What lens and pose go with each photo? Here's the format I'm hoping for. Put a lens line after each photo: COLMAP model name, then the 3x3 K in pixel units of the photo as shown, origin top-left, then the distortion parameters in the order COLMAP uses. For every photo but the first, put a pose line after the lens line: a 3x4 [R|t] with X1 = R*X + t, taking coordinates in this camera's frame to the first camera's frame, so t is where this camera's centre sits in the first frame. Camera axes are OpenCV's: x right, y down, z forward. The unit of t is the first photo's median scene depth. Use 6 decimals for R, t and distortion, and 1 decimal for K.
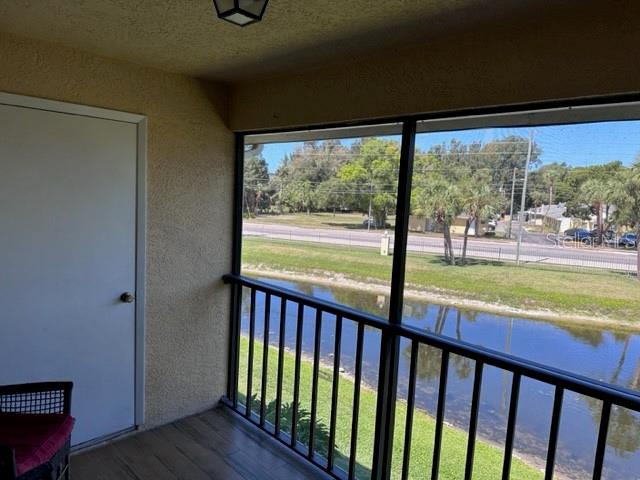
lens RADIAL K [[445.1, 0, 324.4], [0, 445.1, 239.9], [0, 0, 1]] dist [0.028856, -0.008445]
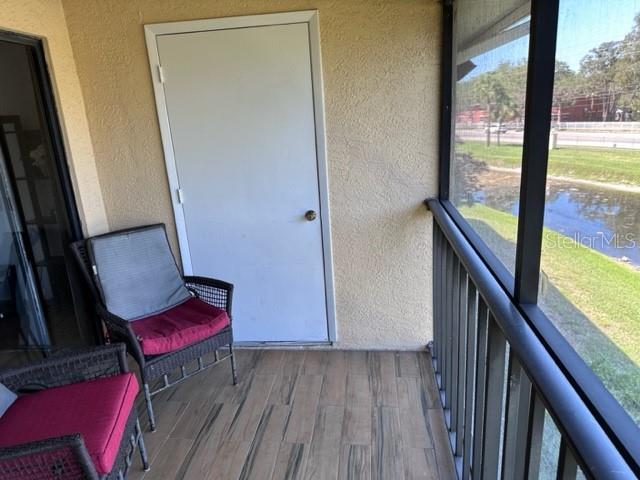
lens RADIAL K [[445.1, 0, 322.7], [0, 445.1, 239.4], [0, 0, 1]] dist [0.028856, -0.008445]
pose [[0.628783, 0.127978, -0.766977, 0.317561], [0.004837, 0.985700, 0.168439, 0.016105], [0.777566, -0.109621, 0.619172, 0.392839]]
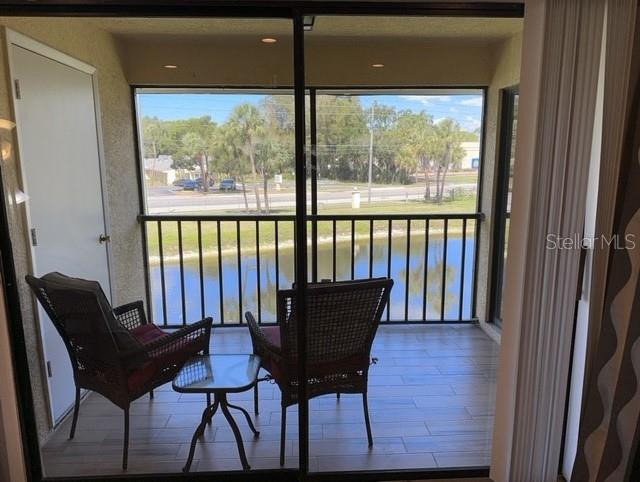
lens RADIAL K [[455.3, 0, 320.8], [0, 455.3, 241.8], [0, 0, 1]] dist [-0.001473, -0.002925]
pose [[0.687227, -0.180563, 0.703644, -0.819878], [0.109837, 0.983308, 0.145053, 0.042473], [-0.718091, -0.022398, 0.695589, -0.176485]]
